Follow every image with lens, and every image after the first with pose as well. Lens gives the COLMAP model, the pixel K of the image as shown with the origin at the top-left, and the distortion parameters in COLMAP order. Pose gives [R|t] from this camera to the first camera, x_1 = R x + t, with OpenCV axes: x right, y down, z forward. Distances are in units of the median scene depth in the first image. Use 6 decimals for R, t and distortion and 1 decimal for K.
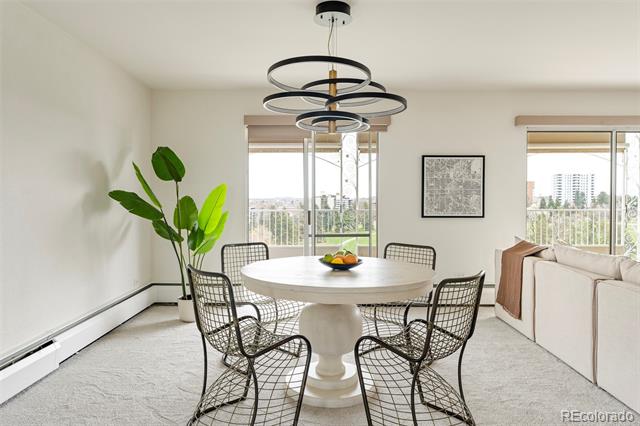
lens RADIAL K [[430.3, 0, 321.1], [0, 430.3, 210.7], [0, 0, 1]] dist [0.009541, 0.001811]
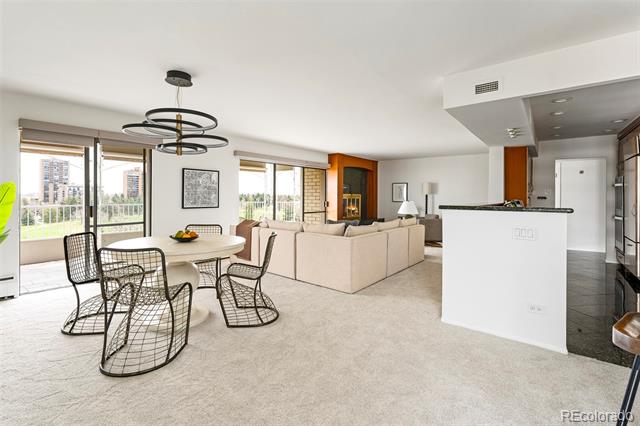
lens RADIAL K [[298.0, 0, 320.4], [0, 298.0, 198.3], [0, 0, 1]] dist [0.001483, 0.000551]
pose [[0.617668, -0.003358, 0.786432, -0.298085], [0.017942, 0.999791, -0.009823, -0.001461], [-0.786234, 0.020178, 0.617599, -0.038455]]
